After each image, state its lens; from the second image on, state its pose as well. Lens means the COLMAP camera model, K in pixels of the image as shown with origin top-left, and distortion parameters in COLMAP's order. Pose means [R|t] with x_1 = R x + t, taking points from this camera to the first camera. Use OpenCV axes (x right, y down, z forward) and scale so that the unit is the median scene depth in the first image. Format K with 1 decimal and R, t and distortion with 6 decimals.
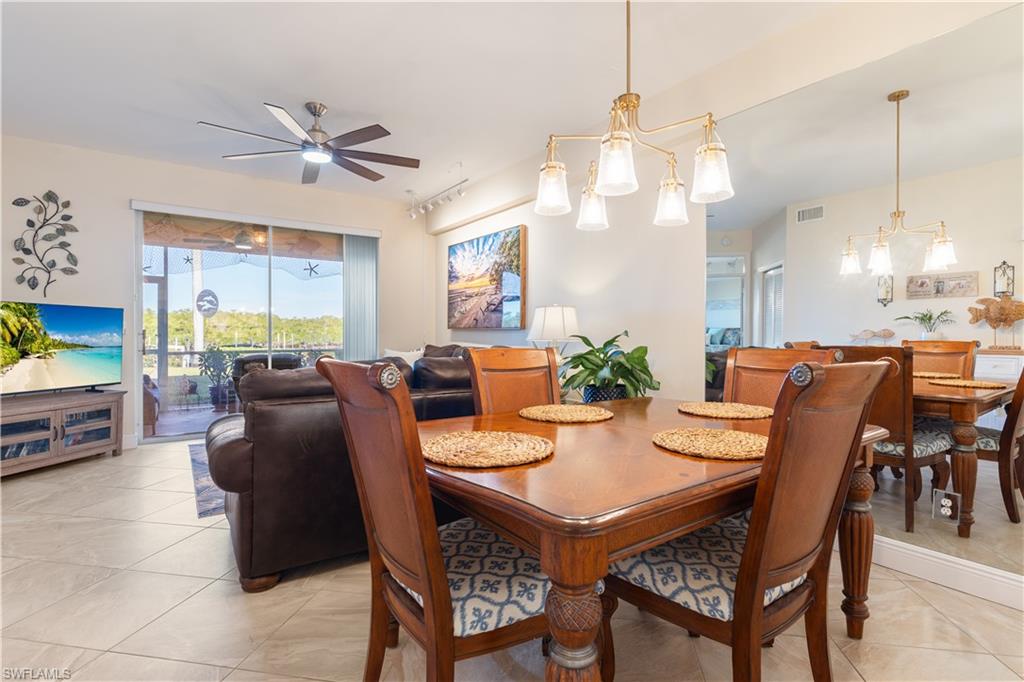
lens RADIAL K [[483.3, 0, 509.8], [0, 483.3, 335.1], [0, 0, 1]] dist [-0.002774, 0.000344]
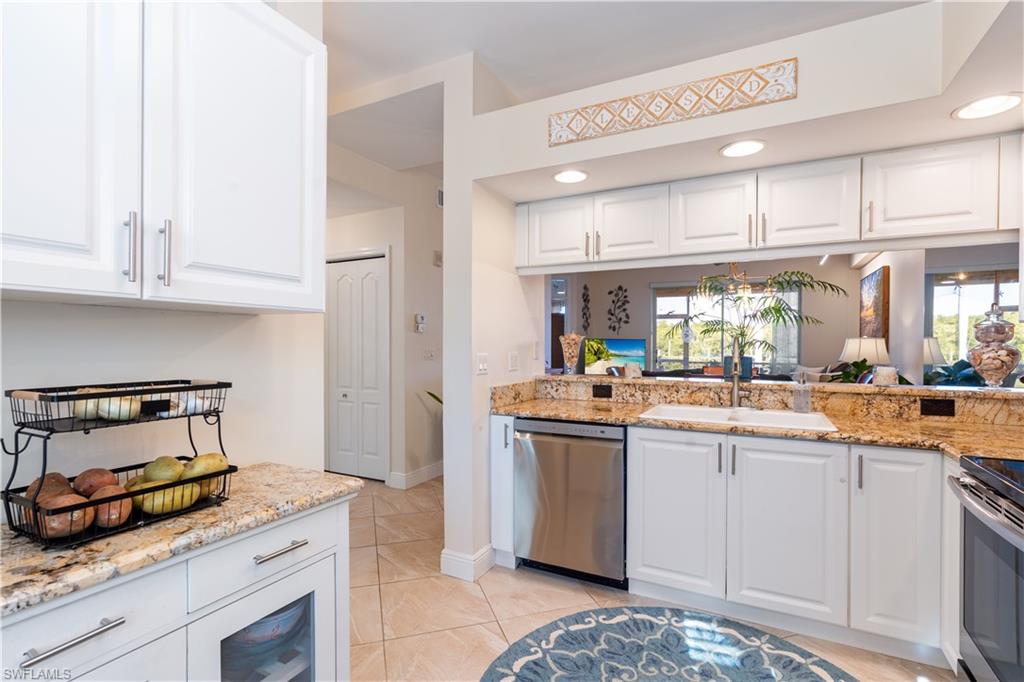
lens RADIAL K [[483.3, 0, 510.8], [0, 483.3, 347.0], [0, 0, 1]] dist [-0.002774, 0.000344]
pose [[0.449891, 0.006080, -0.893063, 0.724626], [-0.004707, 0.999979, 0.004437, -0.028542], [0.893071, 0.002208, 0.449910, -0.391067]]
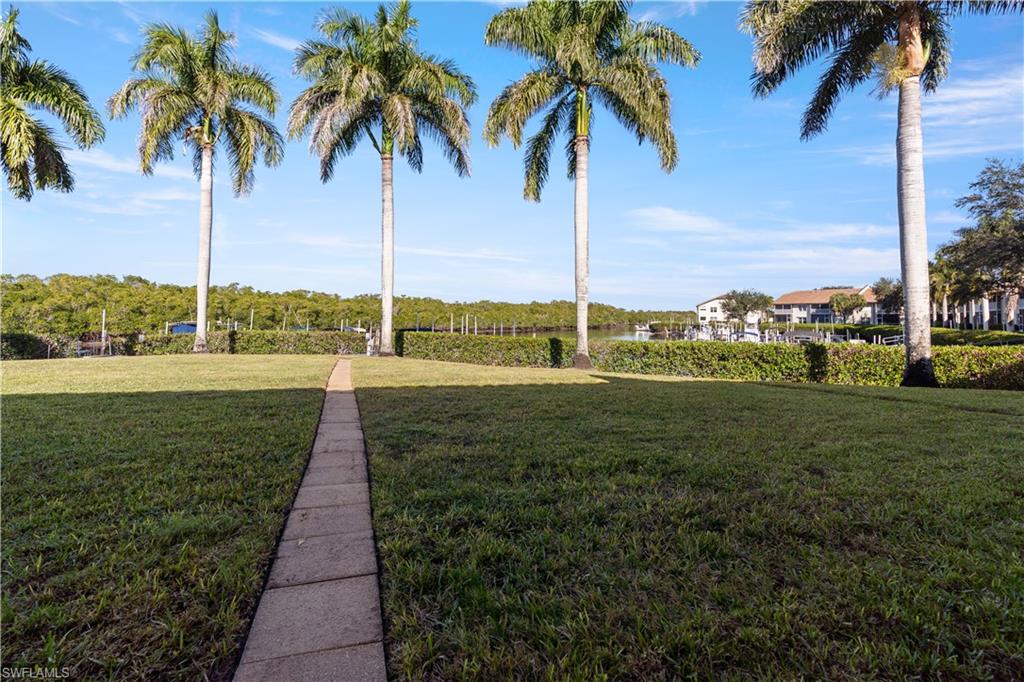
lens RADIAL K [[481.1, 0, 511.7], [0, 481.1, 294.2], [0, 0, 1]] dist [0.000440, -0.001541]
pose [[0.958219, -0.006163, -0.285970, -1.276103], [-0.009482, 0.998534, -0.053290, 0.021361], [0.285879, 0.053775, 0.956756, 1.727292]]
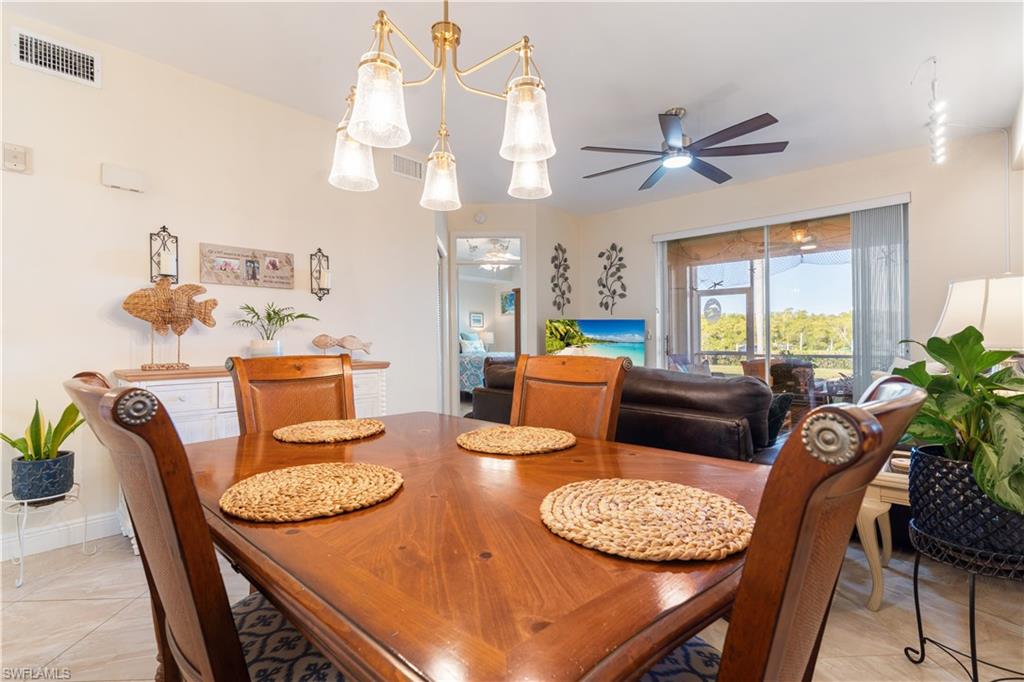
lens RADIAL K [[470.9, 0, 514.9], [0, 470.9, 334.1], [0, 0, 1]] dist [0.004279, 0.000693]
pose [[0.223182, -0.016050, -0.974645, 0.377320], [0.006891, 0.999865, -0.014887, 0.001964], [0.974752, -0.003394, 0.223262, 0.355985]]
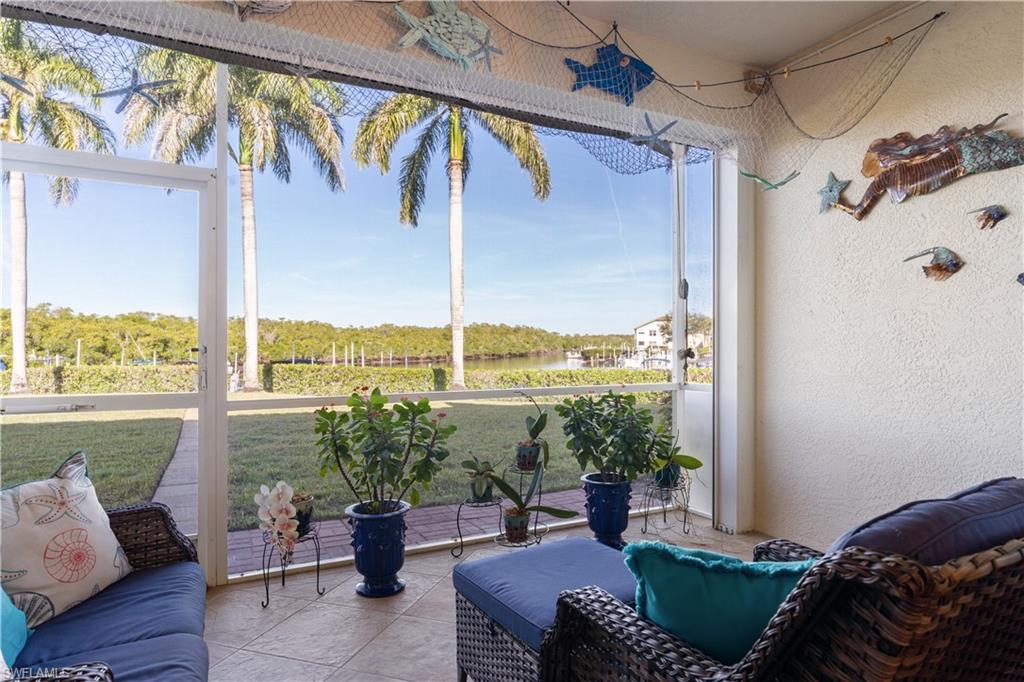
lens RADIAL K [[596.5, 0, 509.5], [0, 596.5, 349.1], [0, 0, 1]] dist [0.014102, -0.003685]
pose [[0.988564, -0.002305, -0.150785, -0.746170], [0.002911, 0.999989, 0.003795, -0.003173], [0.150774, -0.004190, 0.988559, 1.019383]]
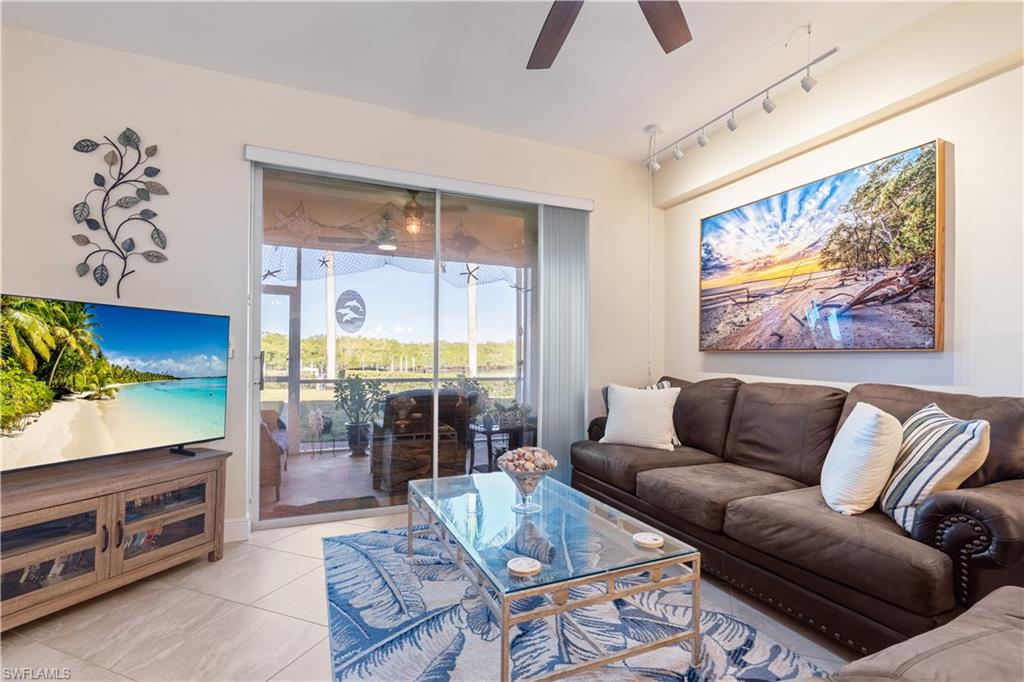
lens RADIAL K [[481.1, 0, 519.0], [0, 481.1, 354.3], [0, 0, 1]] dist [0.000440, -0.001541]
pose [[0.980600, 0.003994, -0.195980, -0.313535], [-0.006162, 0.999926, -0.010456, -0.001970], [0.195924, 0.011461, 0.980552, 0.463298]]
